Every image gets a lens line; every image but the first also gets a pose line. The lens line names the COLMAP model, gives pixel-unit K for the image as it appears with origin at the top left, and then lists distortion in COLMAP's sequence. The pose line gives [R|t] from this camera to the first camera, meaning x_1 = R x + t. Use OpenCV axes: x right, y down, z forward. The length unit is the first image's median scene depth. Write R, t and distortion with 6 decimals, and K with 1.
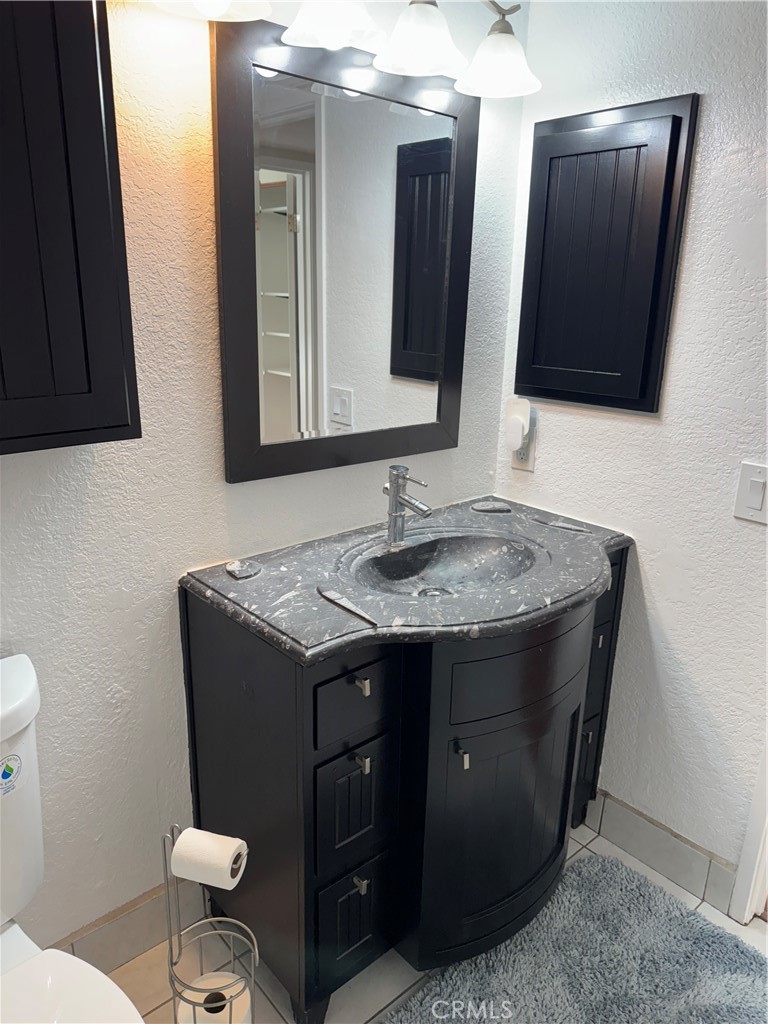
lens RADIAL K [[730.1, 0, 382.1], [0, 730.1, 511.7], [0, 0, 1]] dist [0.008635, -0.017936]
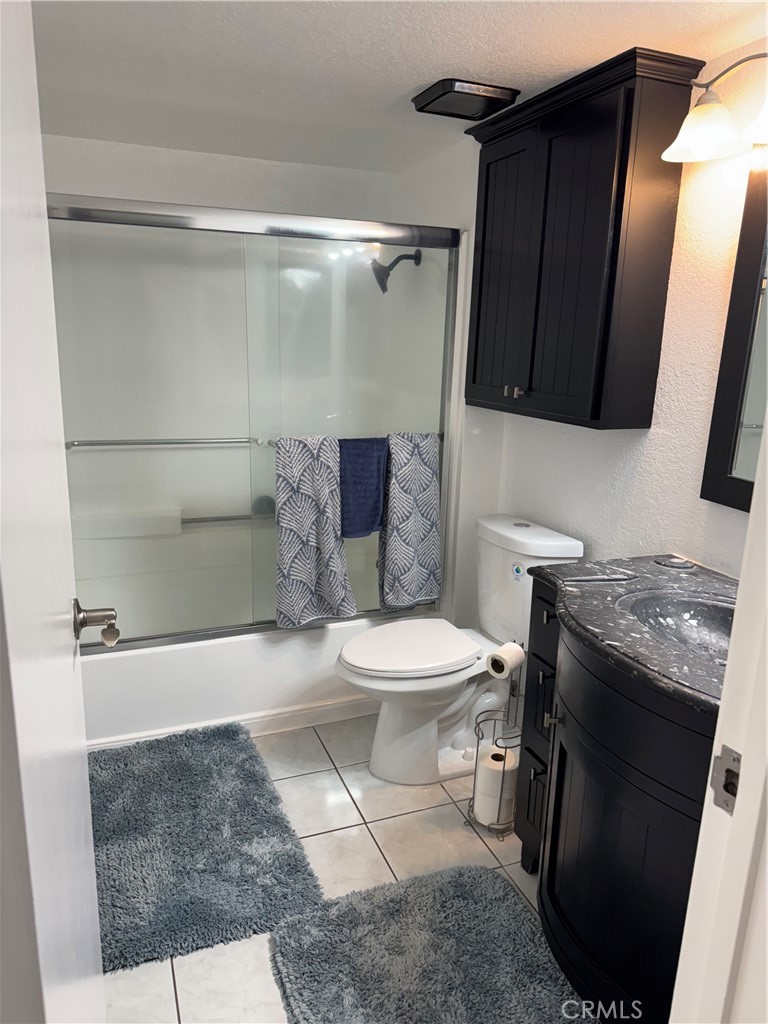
lens RADIAL K [[730.1, 0, 382.5], [0, 730.1, 512.9], [0, 0, 1]] dist [0.008635, -0.017936]
pose [[-0.316274, 0.201988, -0.926915, 1.215386], [-0.311088, 0.900961, 0.302479, -0.243157], [0.896212, 0.384018, -0.222115, 0.865389]]
